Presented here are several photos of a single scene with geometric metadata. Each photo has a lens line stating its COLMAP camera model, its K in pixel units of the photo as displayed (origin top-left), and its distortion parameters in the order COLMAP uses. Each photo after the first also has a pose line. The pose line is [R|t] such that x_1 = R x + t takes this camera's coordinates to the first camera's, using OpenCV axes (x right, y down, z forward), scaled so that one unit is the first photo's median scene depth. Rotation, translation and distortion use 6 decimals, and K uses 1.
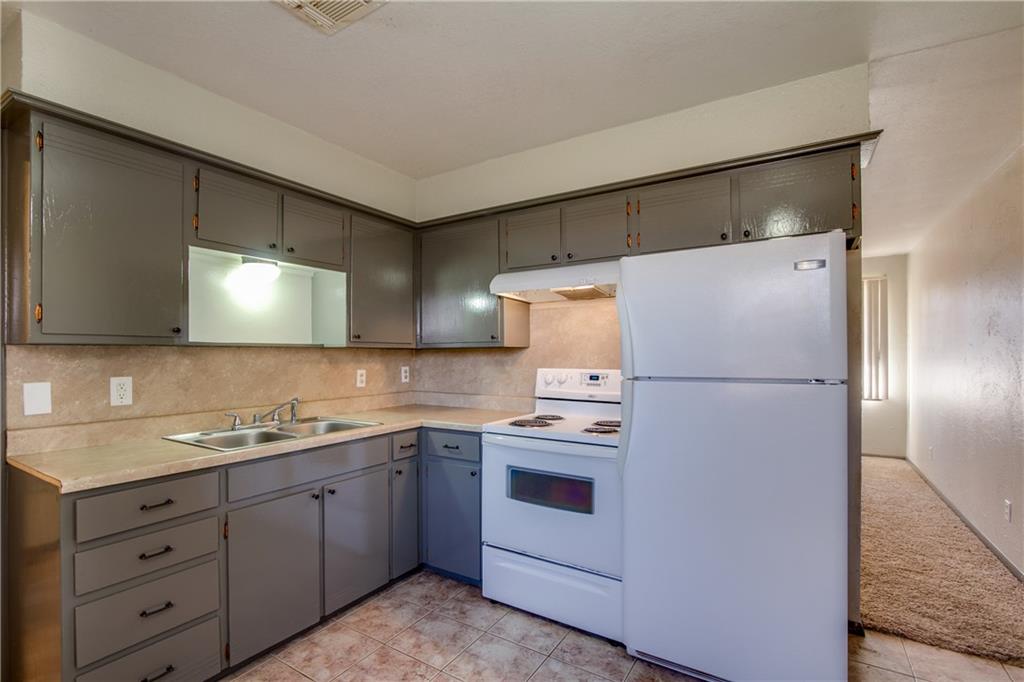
lens RADIAL K [[464.9, 0, 516.4], [0, 464.9, 356.2], [0, 0, 1]] dist [-0.002818, -0.000161]
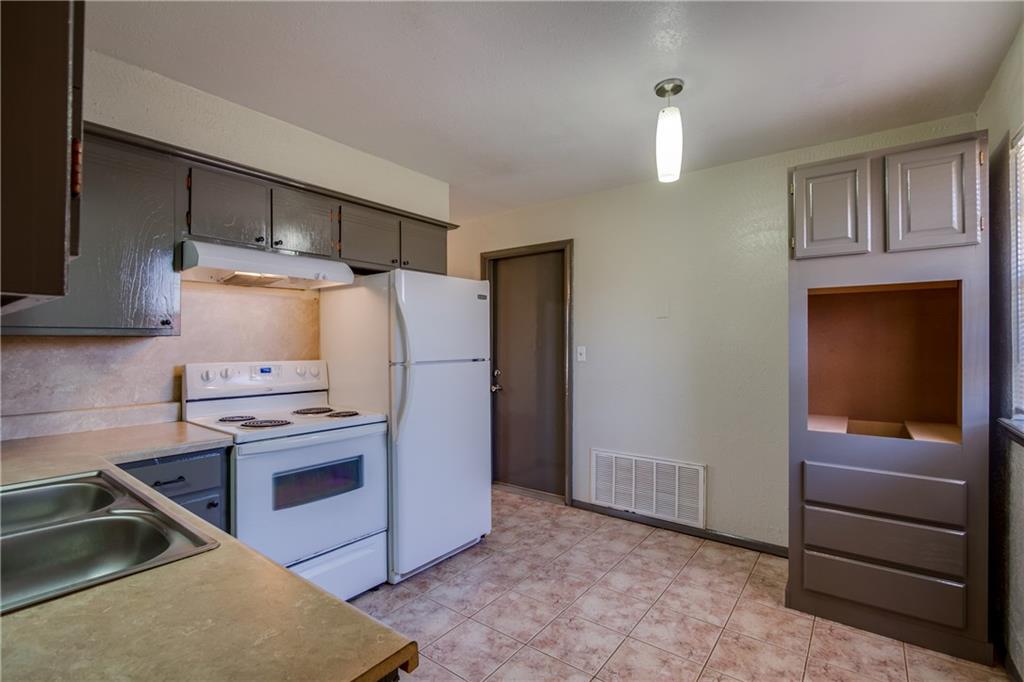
lens RADIAL K [[469.7, 0, 496.7], [0, 469.7, 341.3], [0, 0, 1]] dist [-0.015131, -0.000198]
pose [[0.129397, 0.007830, 0.991562, -0.780494], [0.005230, 0.999950, -0.008578, -0.002585], [-0.991579, 0.006296, 0.129350, 0.443210]]
